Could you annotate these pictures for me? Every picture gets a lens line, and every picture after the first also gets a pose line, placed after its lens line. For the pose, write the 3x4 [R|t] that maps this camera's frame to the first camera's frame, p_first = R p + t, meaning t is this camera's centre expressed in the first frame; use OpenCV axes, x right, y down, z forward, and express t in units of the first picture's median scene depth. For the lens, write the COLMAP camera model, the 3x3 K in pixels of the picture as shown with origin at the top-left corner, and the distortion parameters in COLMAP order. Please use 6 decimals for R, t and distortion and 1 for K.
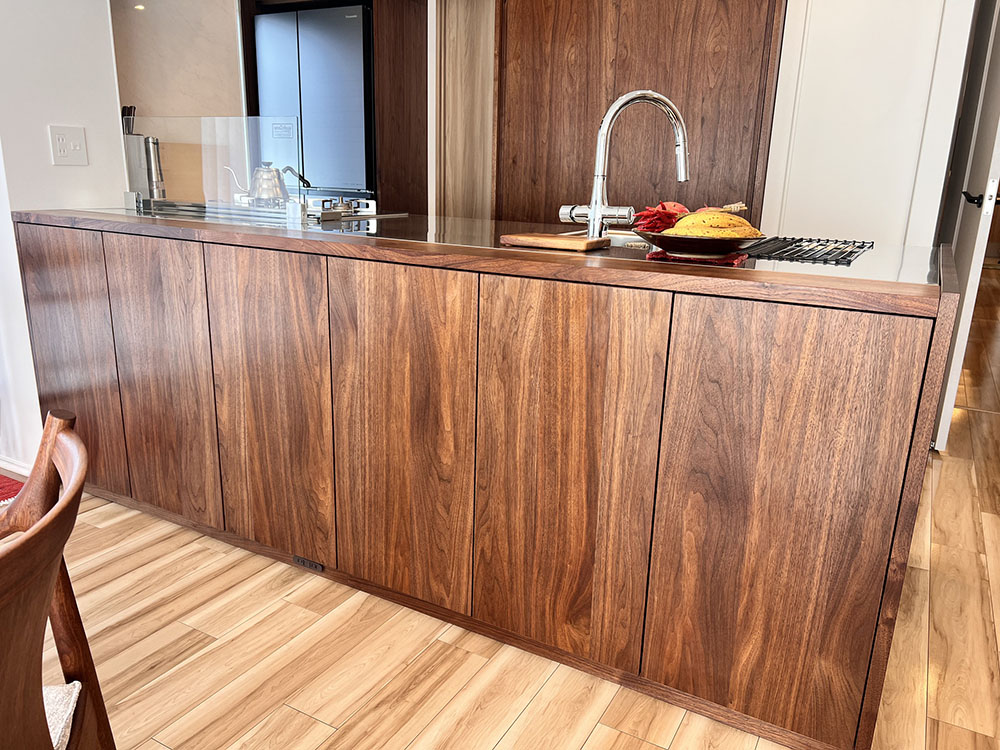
lens RADIAL K [[760.6, 0, 500.0], [0, 760.6, 375.0], [0, 0, 1]] dist [0.083136, -0.153147]
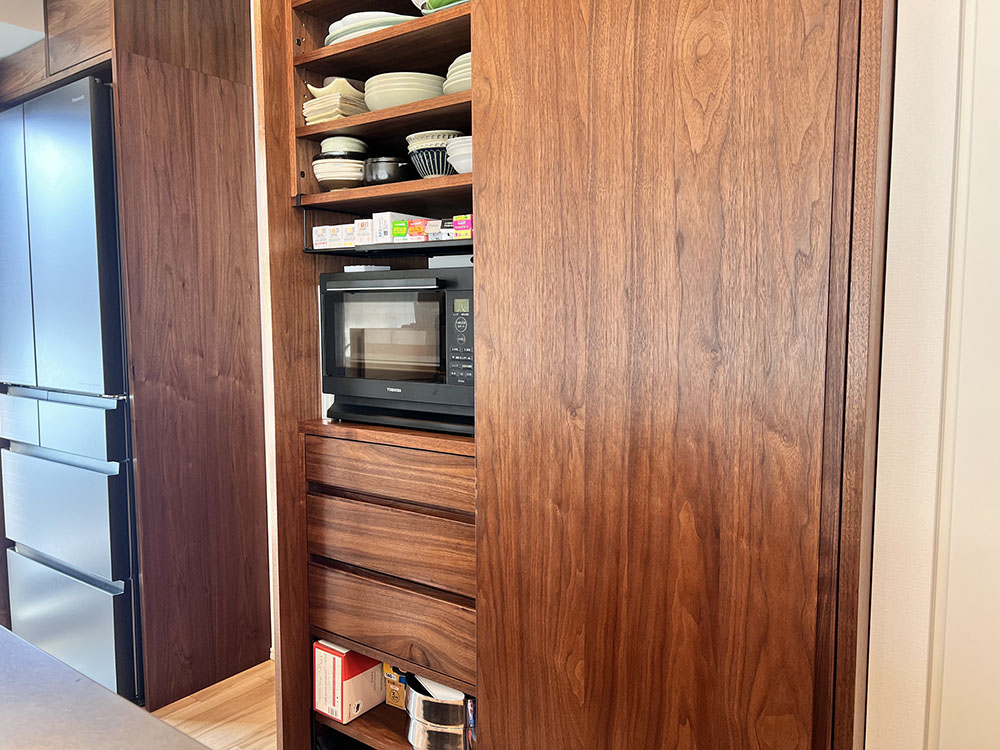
lens RADIAL K [[760.6, 0, 500.0], [0, 760.6, 375.0], [0, 0, 1]] dist [0.083136, -0.153147]
pose [[0.991006, -0.015846, -0.132874, 0.352613], [-0.009452, 0.982196, -0.187623, -0.313121], [0.133481, 0.187191, 0.973212, 1.011148]]
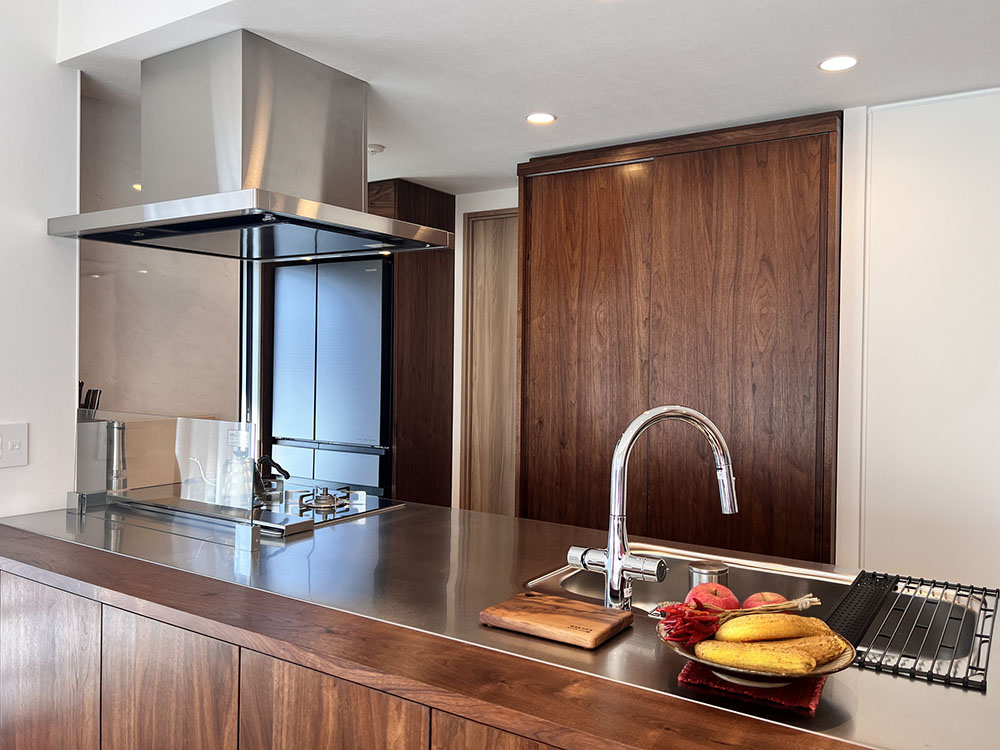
lens RADIAL K [[783.6, 0, 510.3], [0, 783.6, 359.3], [0, 0, 1]] dist [0.082126, -0.124230]
pose [[0.997996, -0.012376, -0.062054, 0.072813], [-0.004414, 0.964681, -0.263383, -0.197655], [0.063122, 0.263129, 0.962694, 0.192608]]
